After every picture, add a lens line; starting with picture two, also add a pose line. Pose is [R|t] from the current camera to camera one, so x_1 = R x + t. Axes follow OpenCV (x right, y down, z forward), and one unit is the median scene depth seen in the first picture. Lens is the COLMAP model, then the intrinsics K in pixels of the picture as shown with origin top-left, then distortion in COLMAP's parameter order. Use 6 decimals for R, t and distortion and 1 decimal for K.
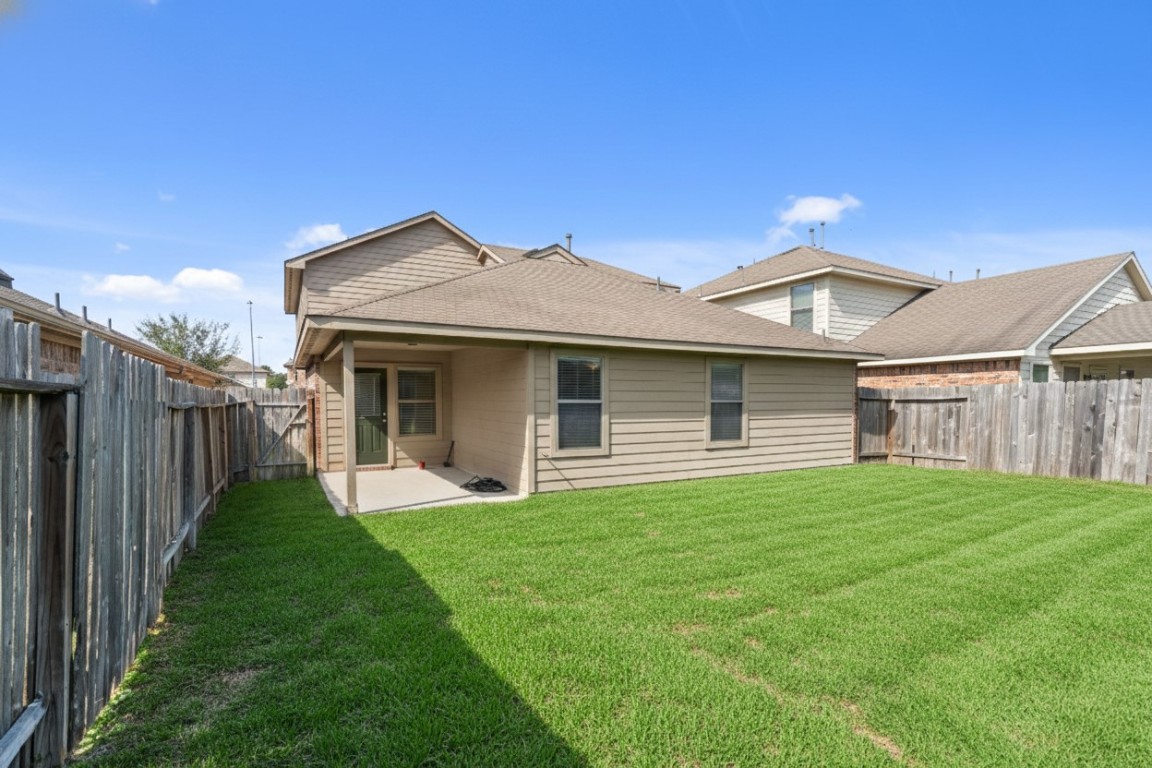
lens RADIAL K [[526.9, 0, 584.7], [0, 526.9, 399.2], [0, 0, 1]] dist [-0.000144, 0.000052]
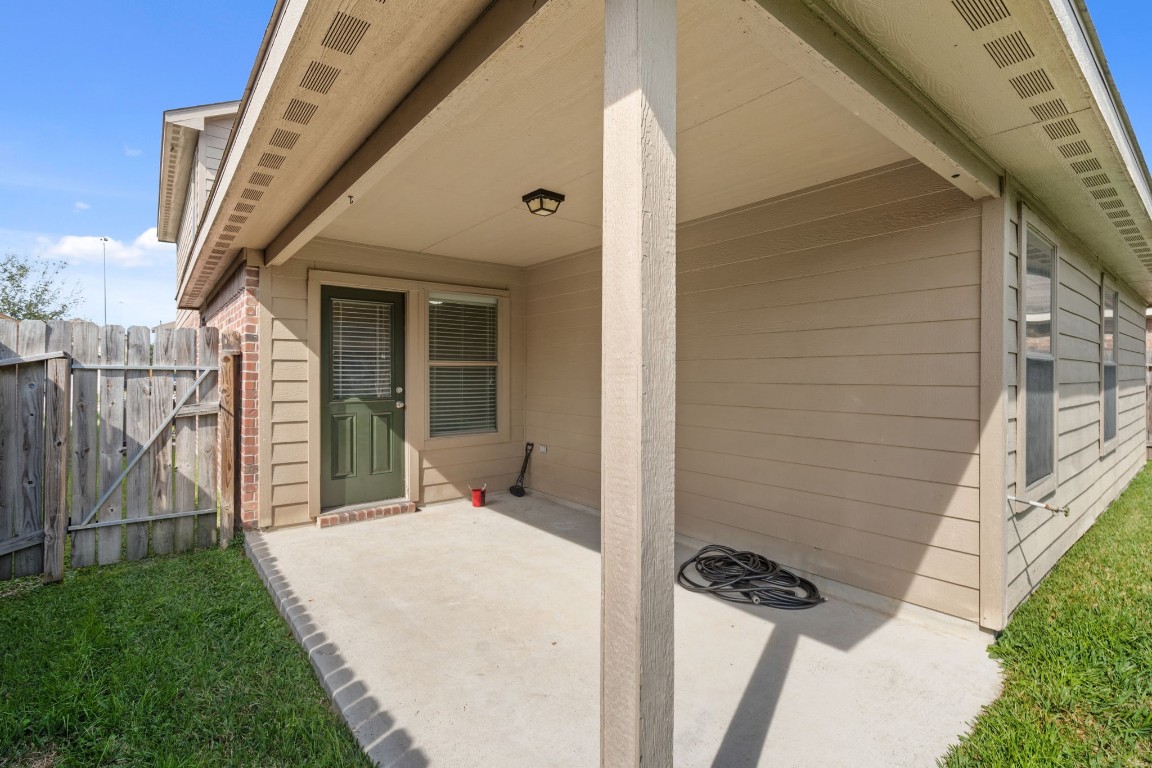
lens RADIAL K [[526.9, 0, 590.2], [0, 526.9, 355.4], [0, 0, 1]] dist [-0.000144, 0.000052]
pose [[0.984034, 0.010527, 0.177670, -0.308188], [-0.004500, 0.999402, -0.034291, 0.012757], [-0.177925, 0.032944, 0.983492, 0.529230]]
